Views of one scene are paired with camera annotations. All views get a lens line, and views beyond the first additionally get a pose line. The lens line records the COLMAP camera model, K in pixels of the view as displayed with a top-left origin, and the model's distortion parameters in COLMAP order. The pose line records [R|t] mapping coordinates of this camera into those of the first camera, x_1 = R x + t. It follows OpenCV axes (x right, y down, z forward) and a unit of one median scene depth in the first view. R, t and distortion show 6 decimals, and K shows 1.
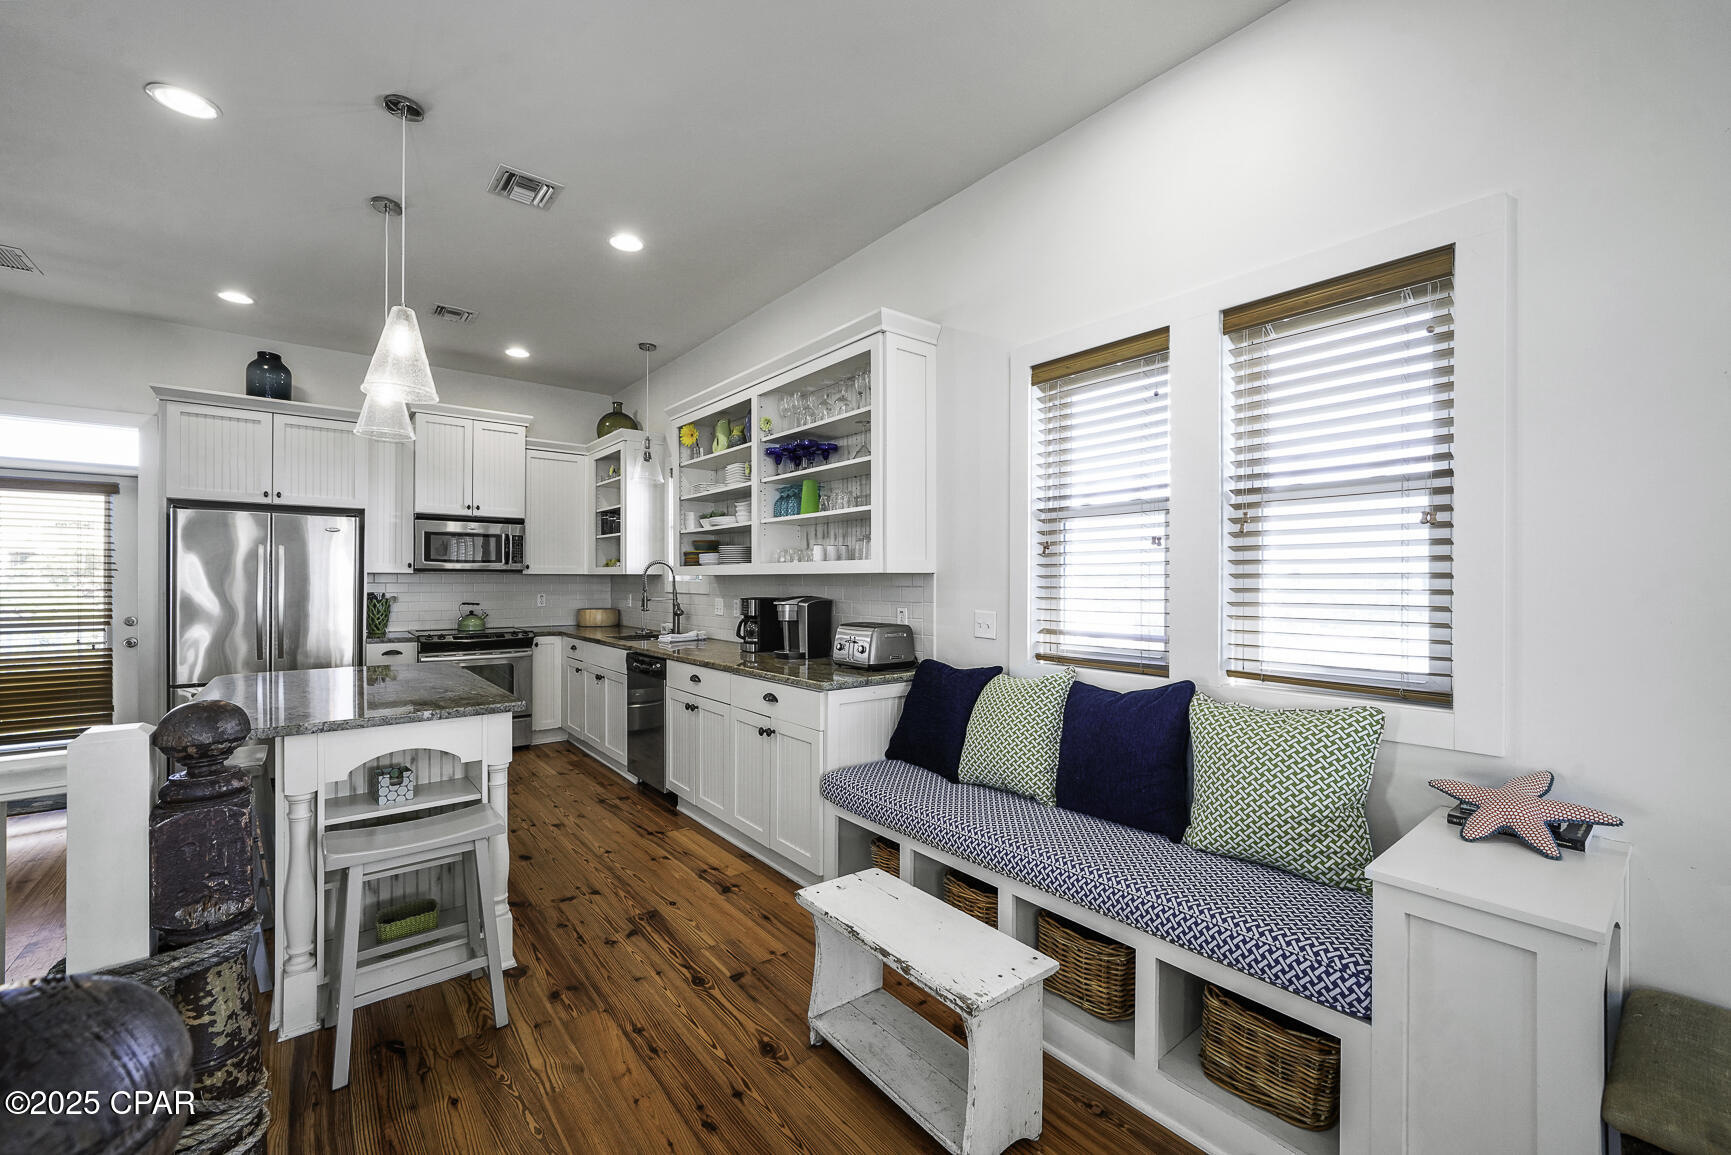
lens RADIAL K [[709.9, 0, 877.1], [0, 709.9, 581.7], [0, 0, 1]] dist [-0.006325, 0.002481]
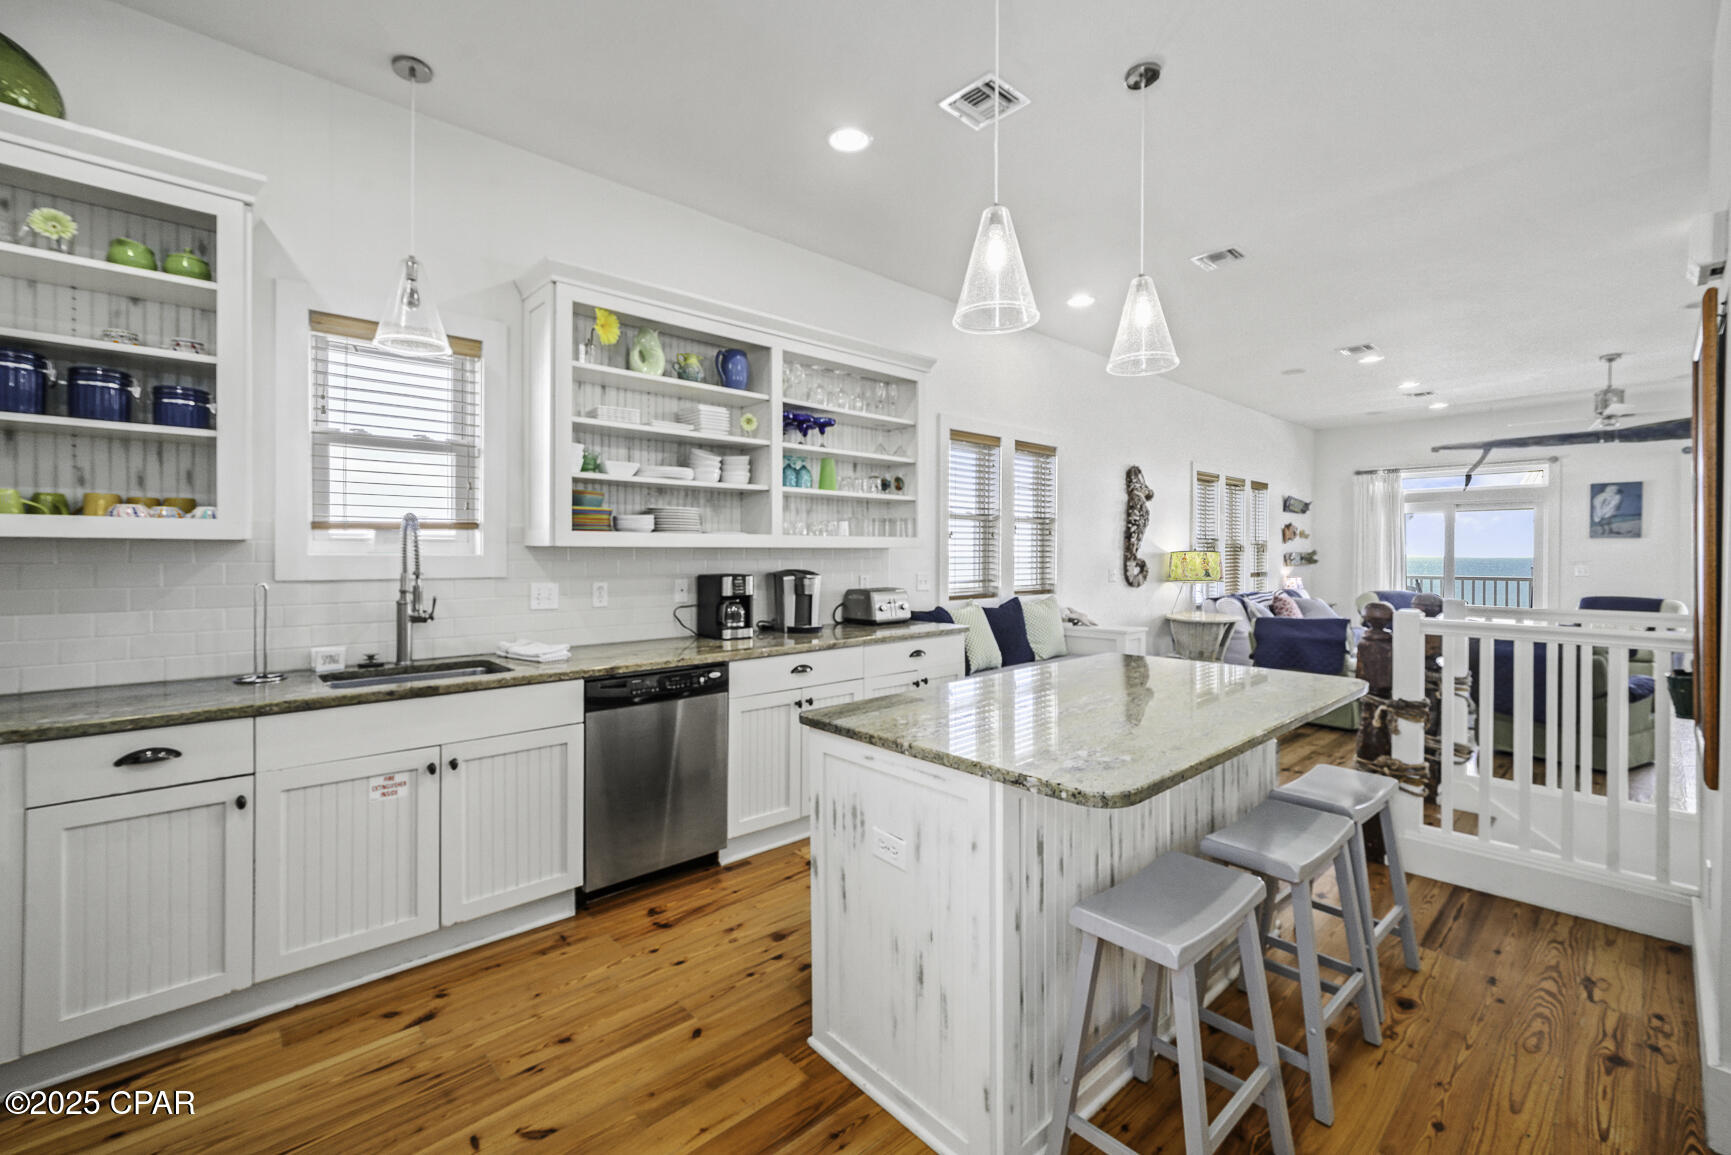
lens RADIAL K [[709.9, 0, 854.9], [0, 709.9, 565.0], [0, 0, 1]] dist [-0.006325, 0.002481]
pose [[-0.047696, -0.013172, 0.998775, -0.932331], [0.005328, 0.999895, 0.013441, 0.000813], [-0.998848, 0.005962, -0.047621, 0.823389]]
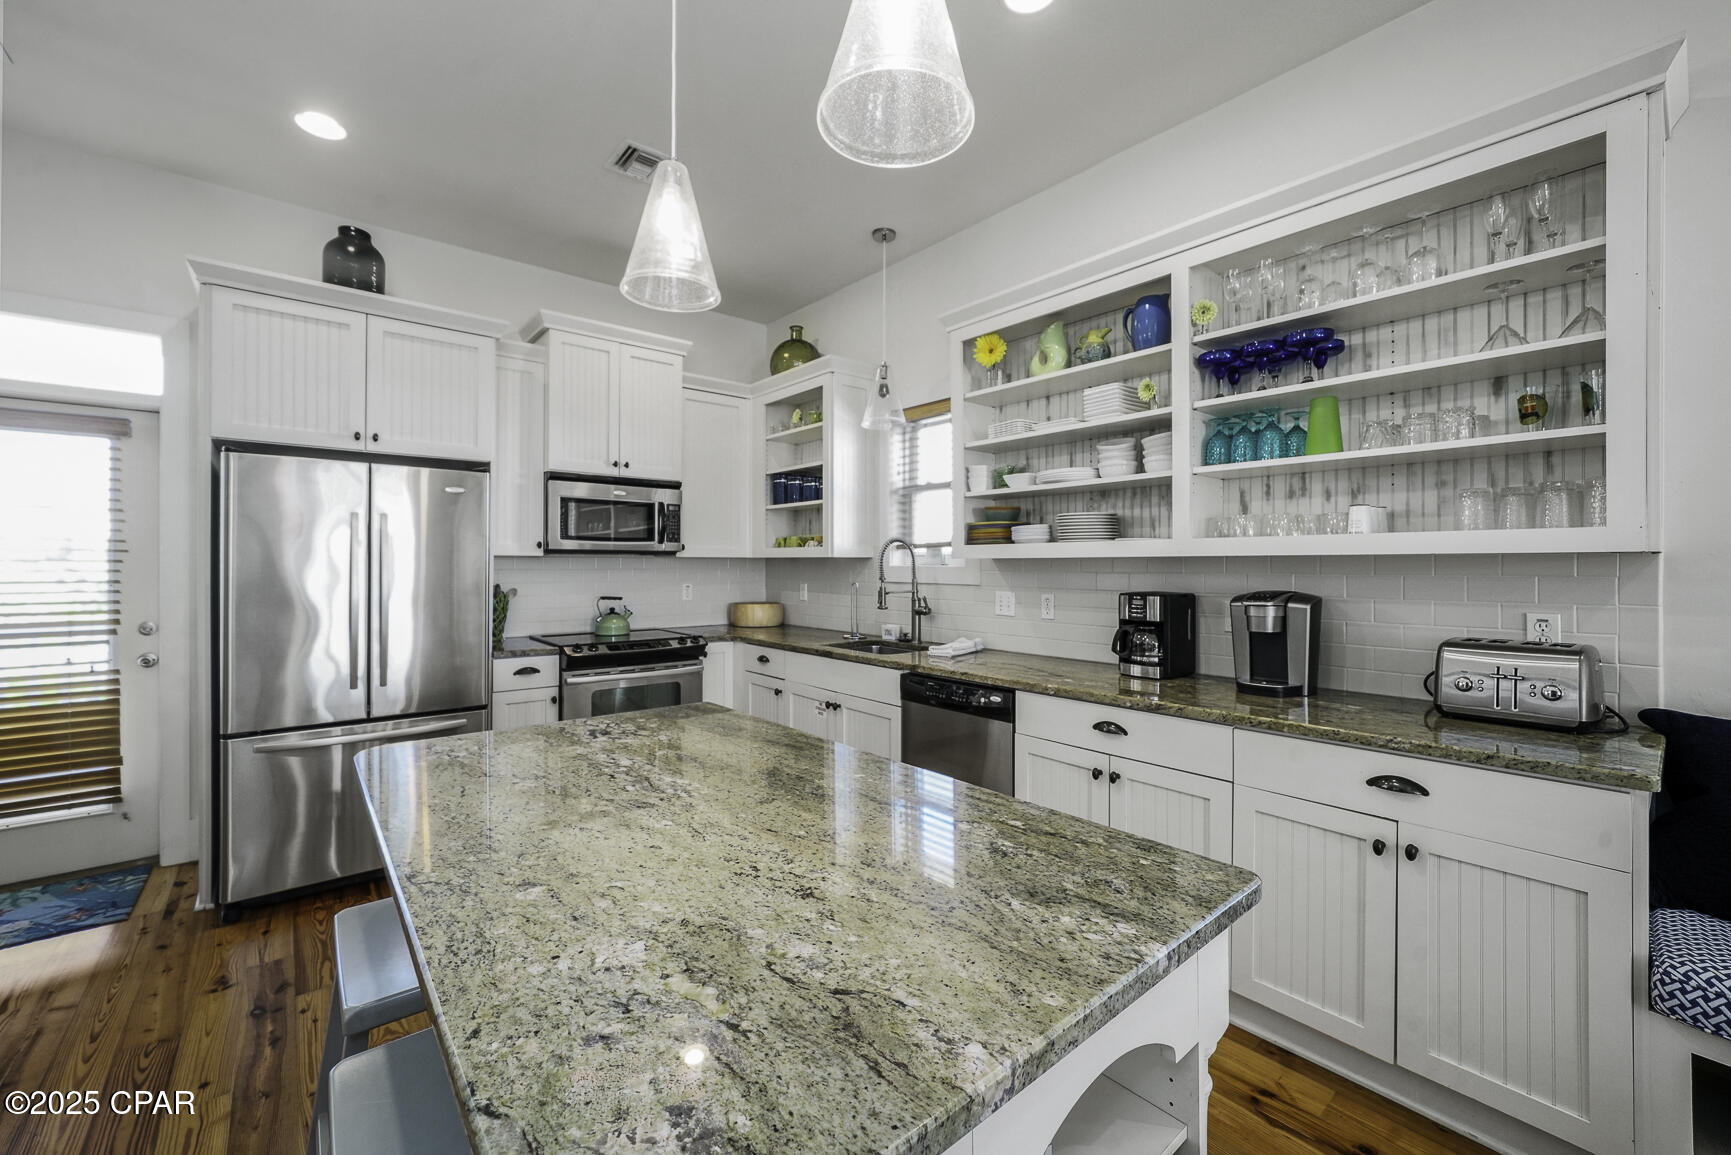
lens RADIAL K [[709.9, 0, 861.9], [0, 709.9, 564.6], [0, 0, 1]] dist [-0.006325, 0.002481]
pose [[0.999918, -0.001643, 0.012670, -0.403146], [0.001667, 0.999997, -0.001910, -0.001773], [-0.012667, 0.001931, 0.999918, 0.335539]]
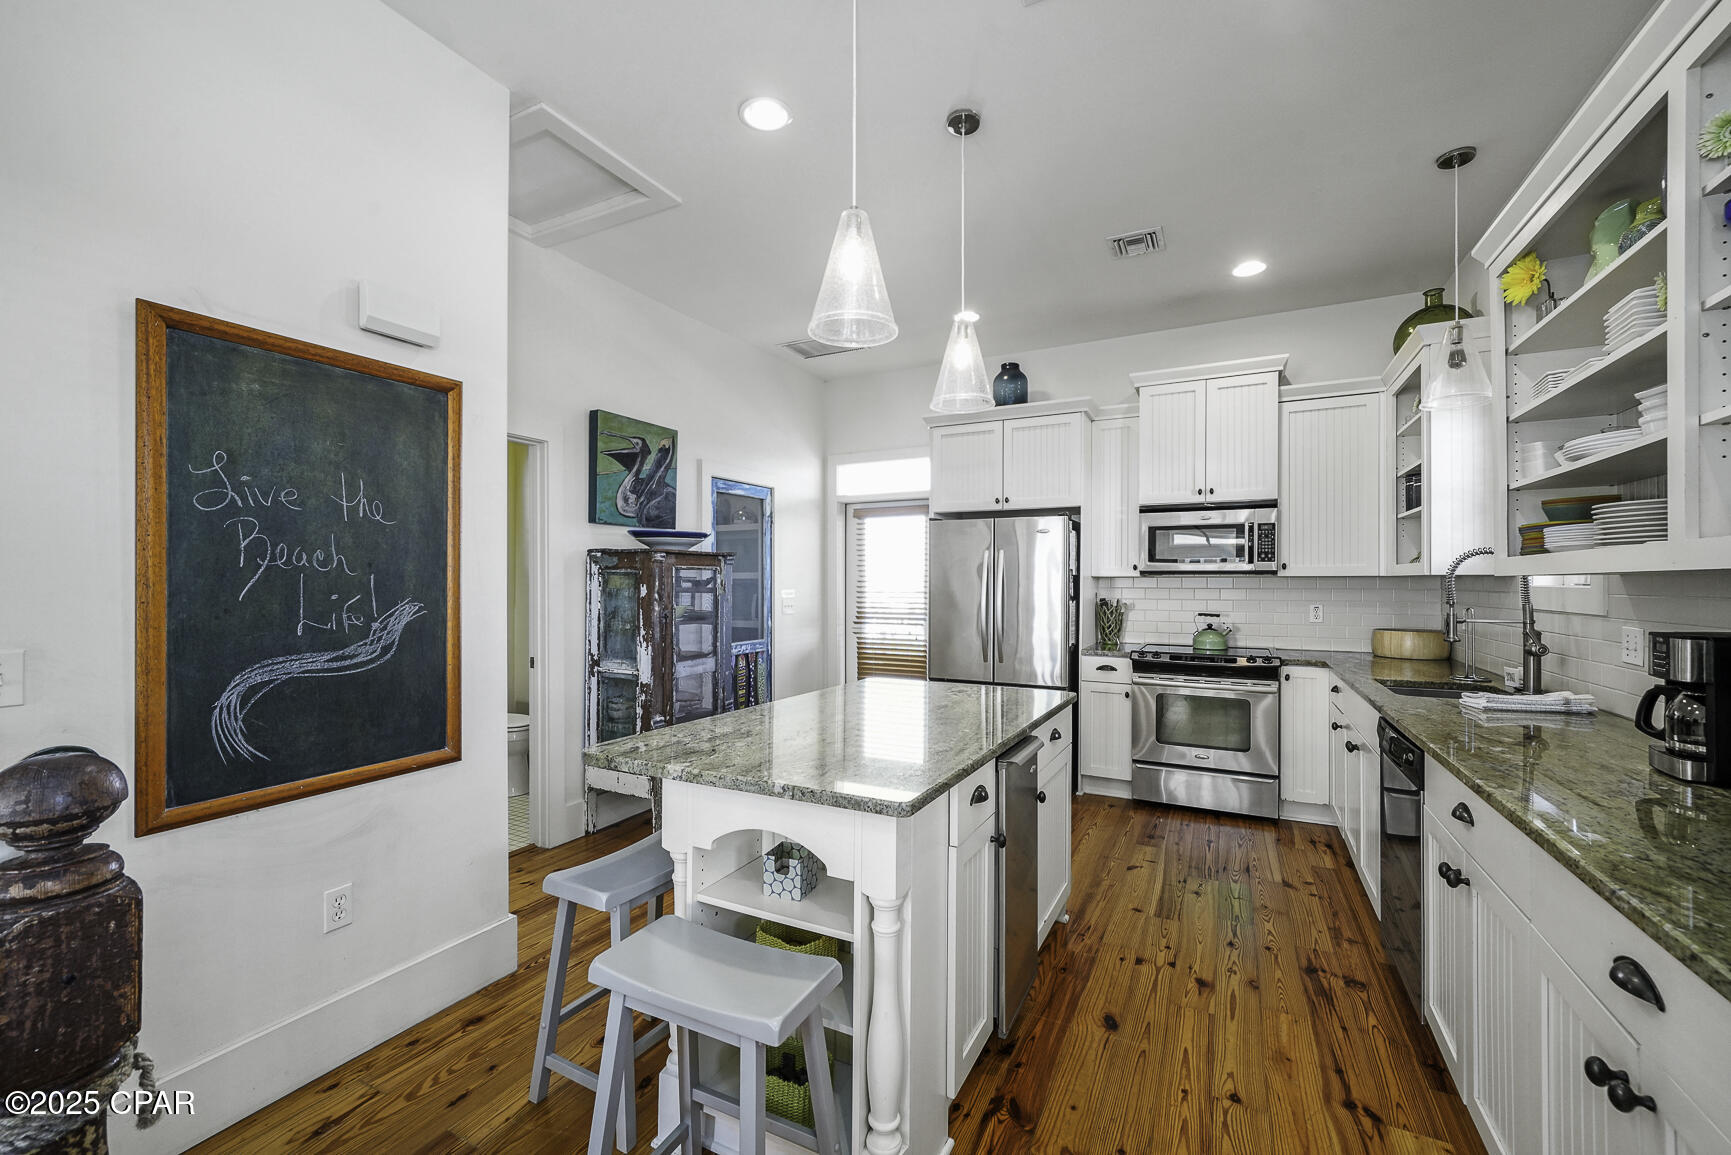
lens RADIAL K [[709.9, 0, 844.9], [0, 709.9, 580.1], [0, 0, 1]] dist [-0.006325, 0.002481]
pose [[0.373281, -0.005292, -0.927703, 0.003471], [-0.003095, 0.999971, -0.006950, -0.000892], [0.927713, 0.005466, 0.373254, 0.412938]]
